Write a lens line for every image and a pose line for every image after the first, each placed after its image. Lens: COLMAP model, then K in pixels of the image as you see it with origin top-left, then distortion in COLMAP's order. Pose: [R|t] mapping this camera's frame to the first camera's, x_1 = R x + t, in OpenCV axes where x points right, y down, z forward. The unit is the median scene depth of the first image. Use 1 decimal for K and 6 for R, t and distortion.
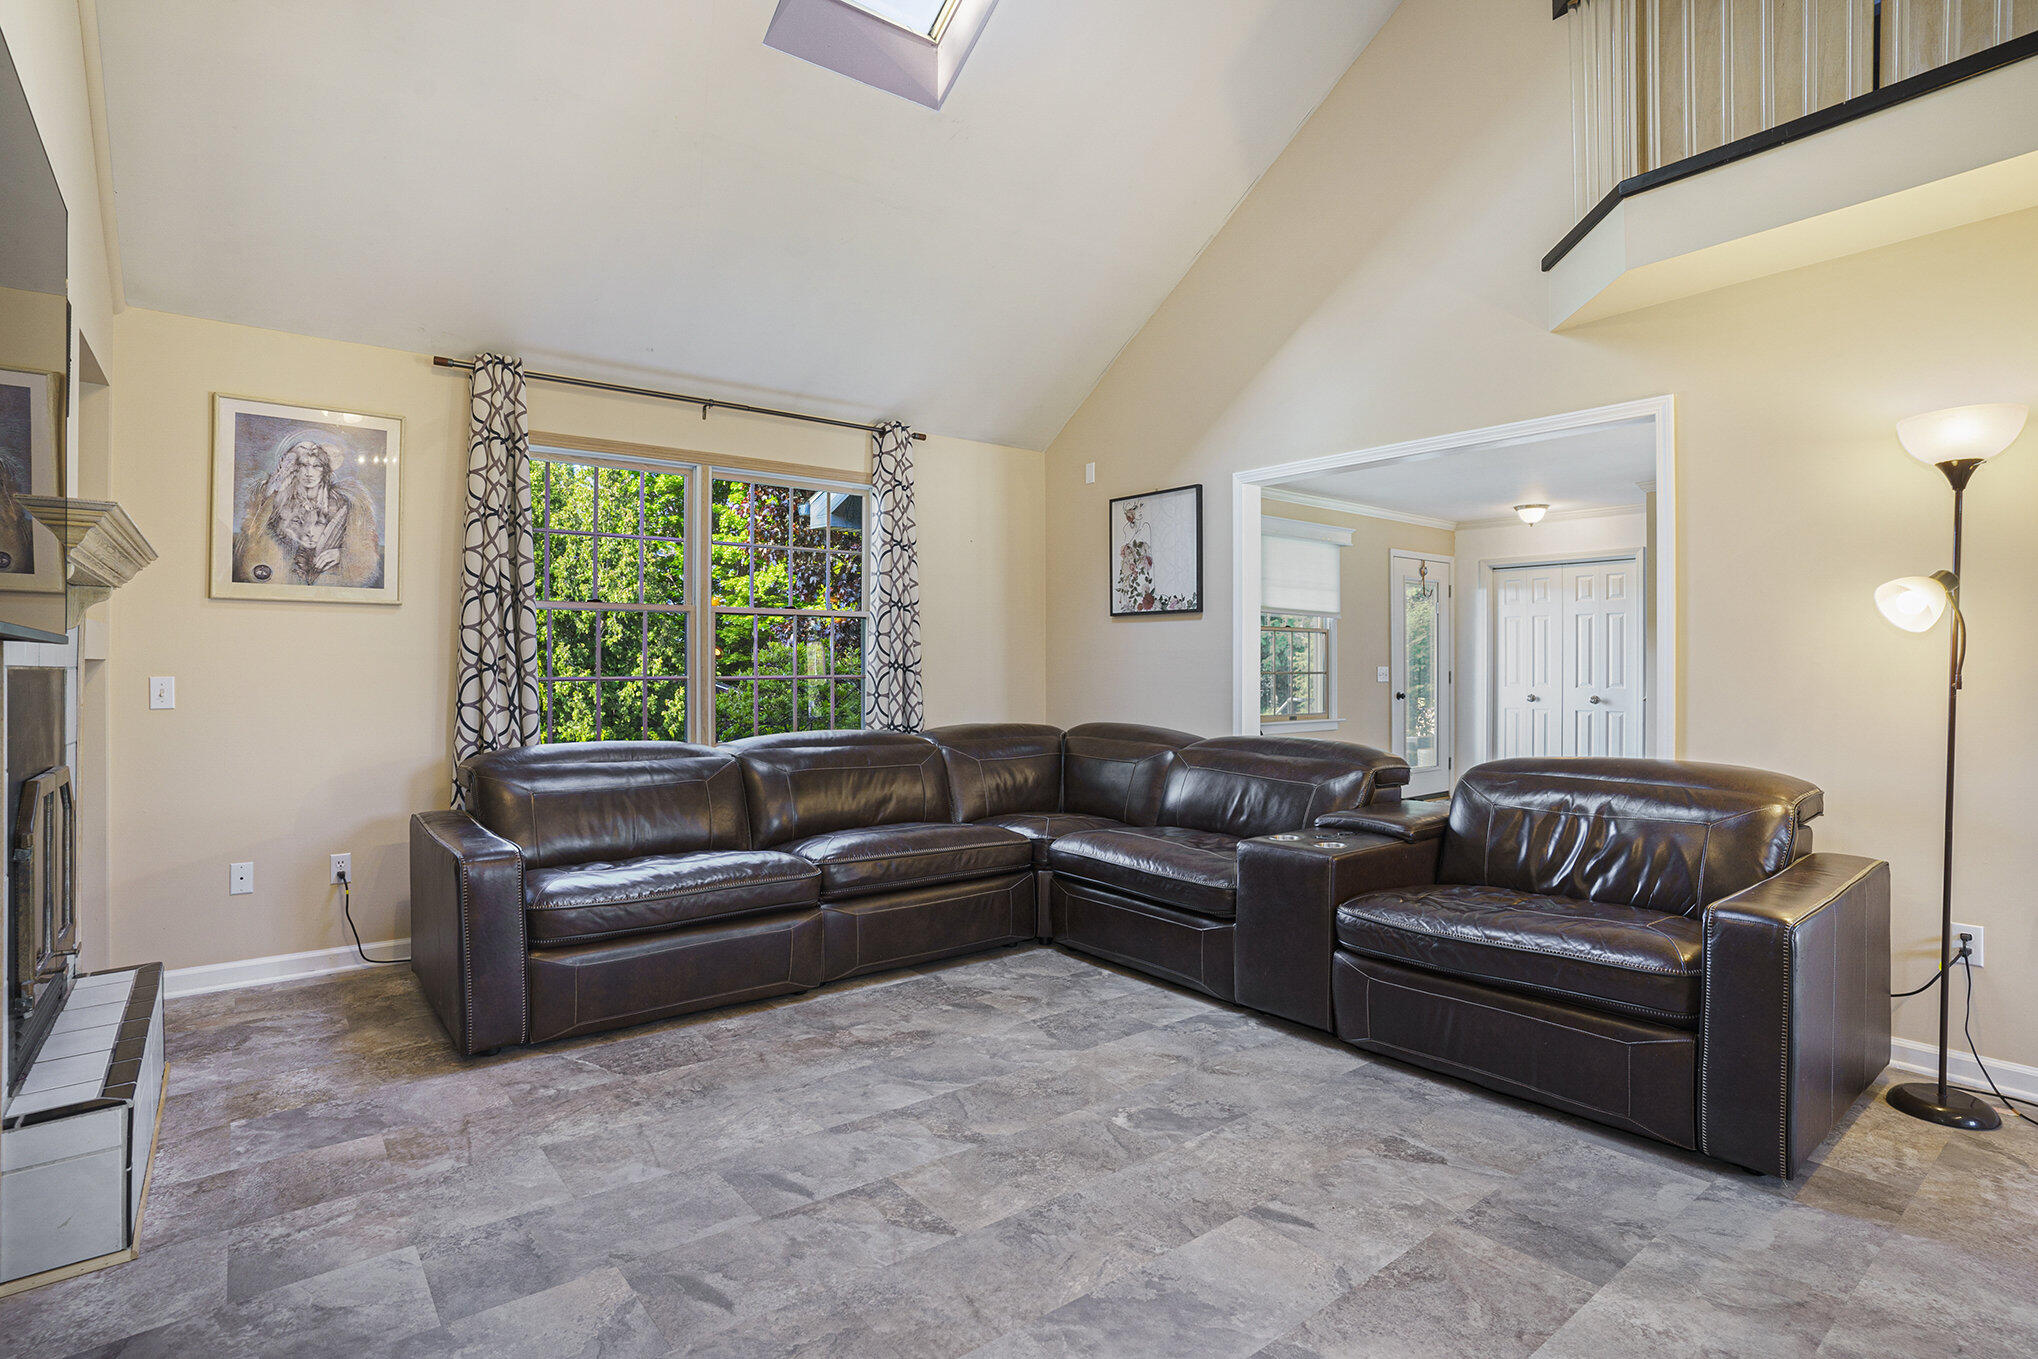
lens RADIAL K [[1016.5, 0, 1020.5], [0, 1016.5, 665.8], [0, 0, 1]] dist [-0.082430, 0.035947]
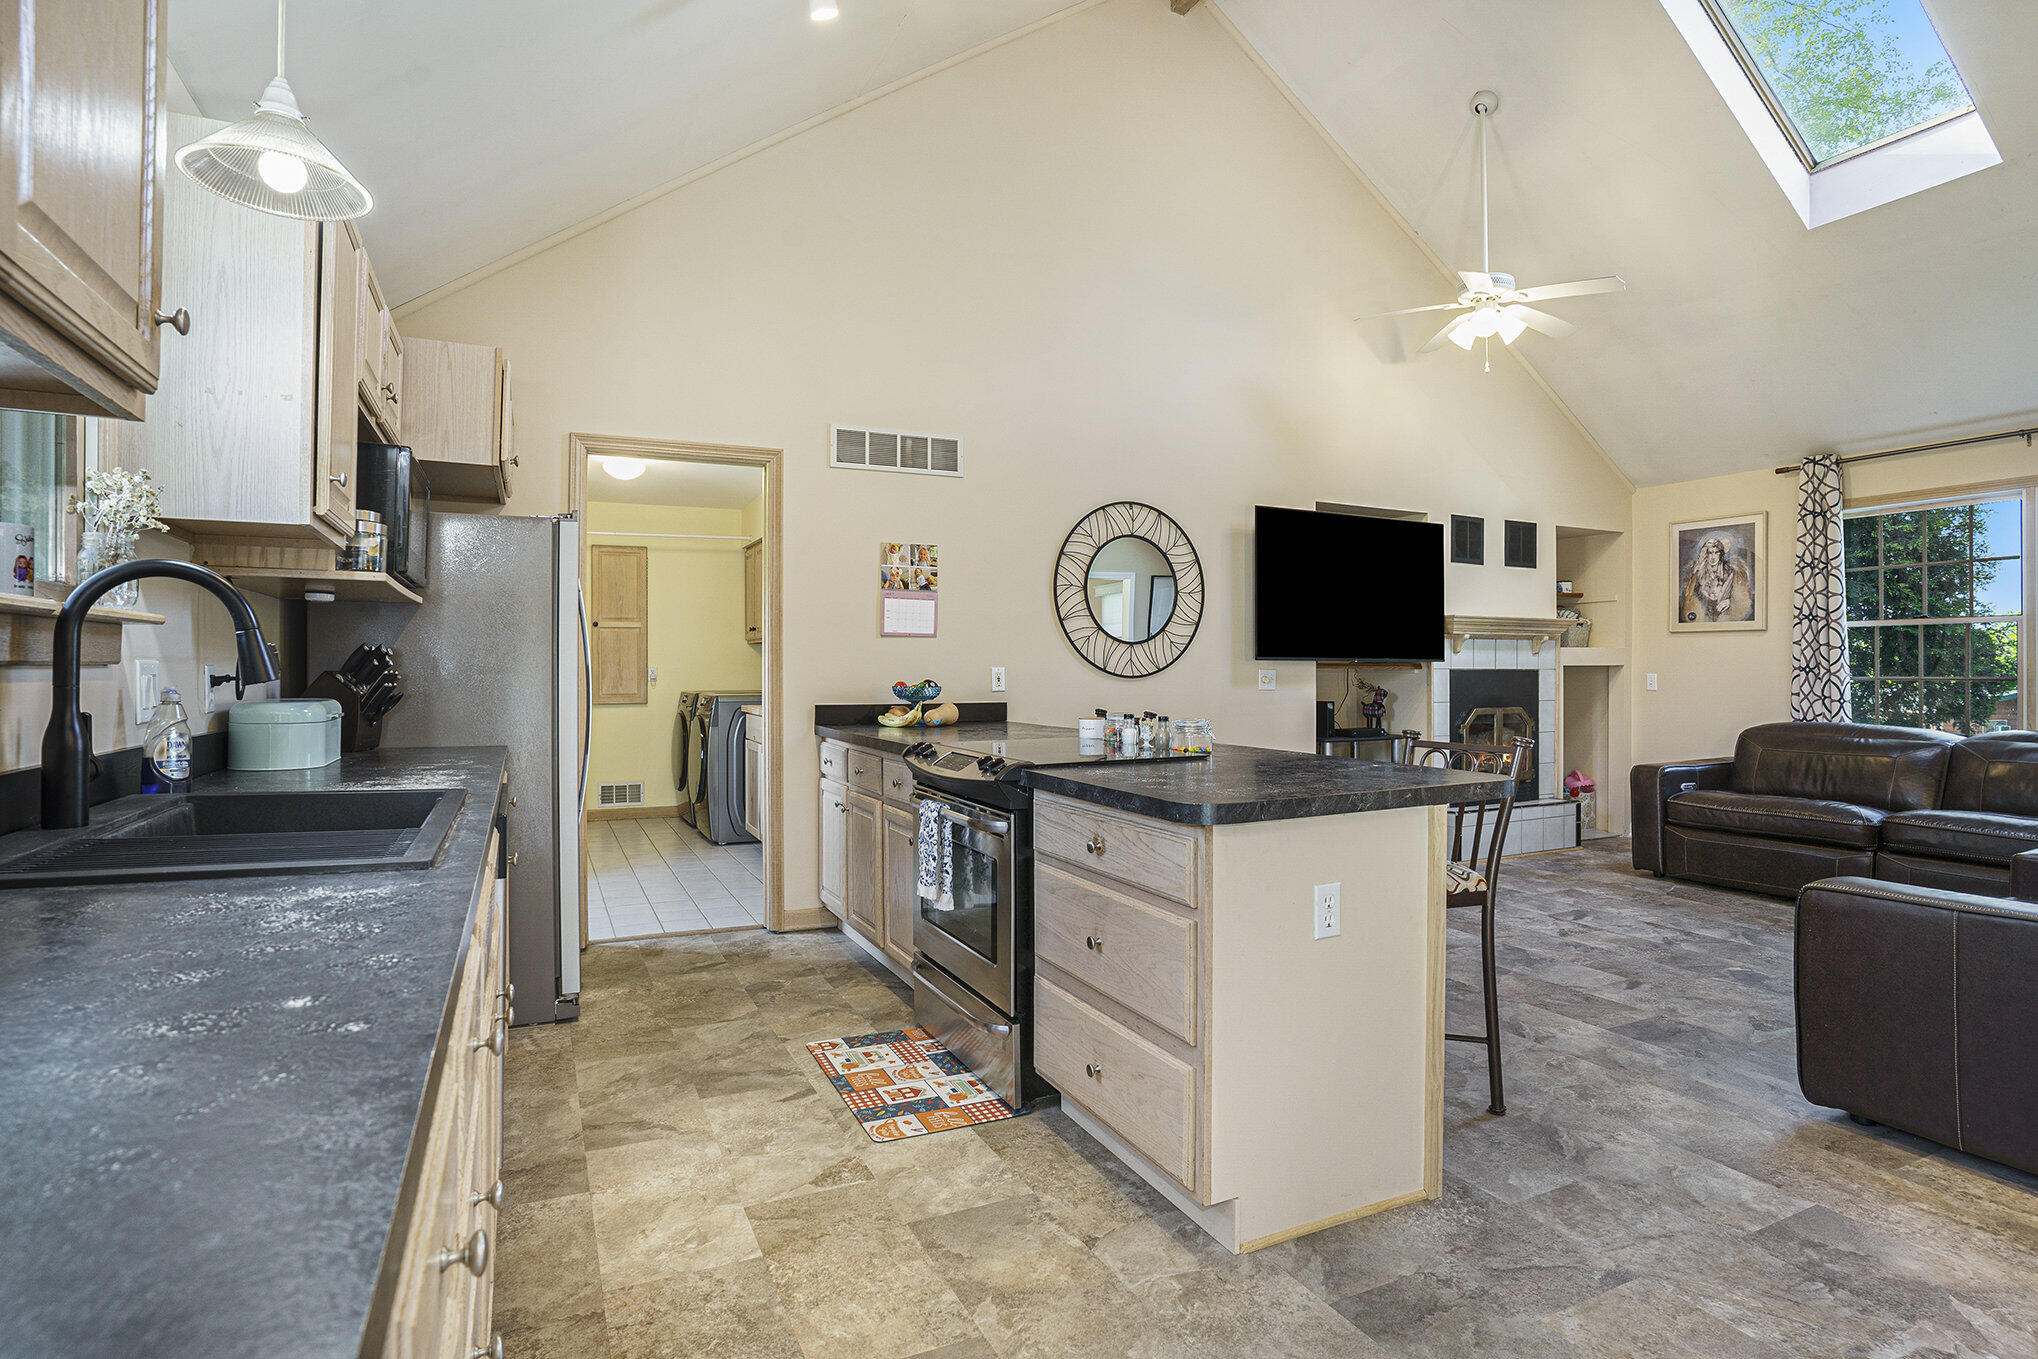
lens RADIAL K [[1029.6, 0, 1009.0], [0, 1029.6, 658.3], [0, 0, 1]] dist [-0.077720, 0.036926]
pose [[-0.227346, -0.009109, -0.973771, 1.522812], [0.001212, 0.999953, -0.009637, -0.002256], [0.973813, -0.003371, -0.227324, 0.223127]]
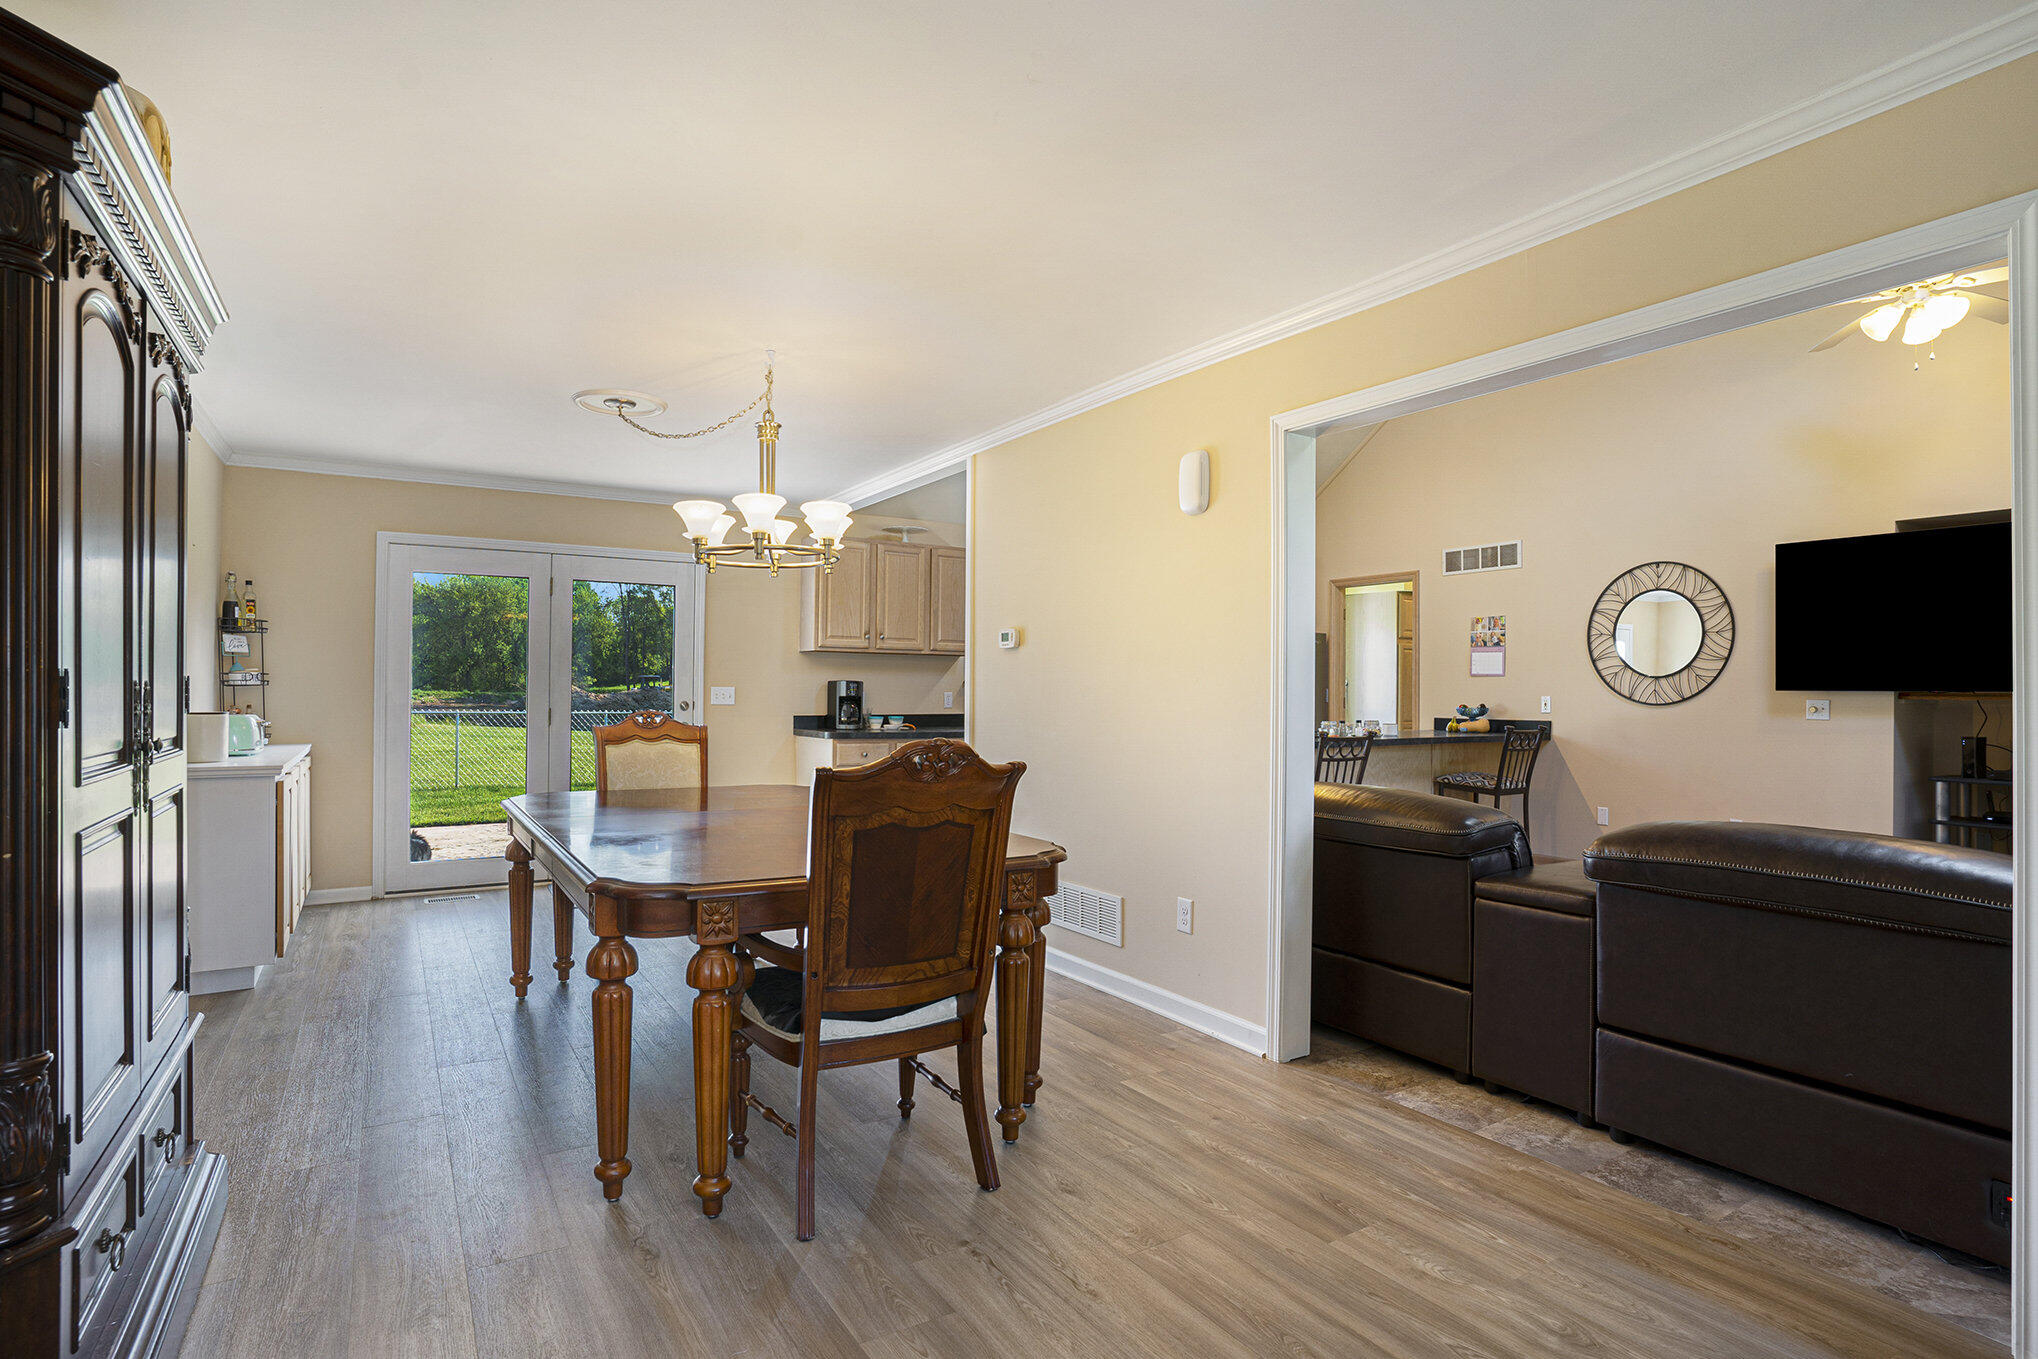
lens RADIAL K [[988.1, 0, 1044.5], [0, 988.1, 687.4], [0, 0, 1]] dist [-0.069609, 0.034334]
pose [[-0.996051, -0.003680, 0.088707, 0.890615], [-0.004186, 0.999976, -0.005515, -0.005911], [-0.088684, -0.005864, -0.996043, 2.106658]]
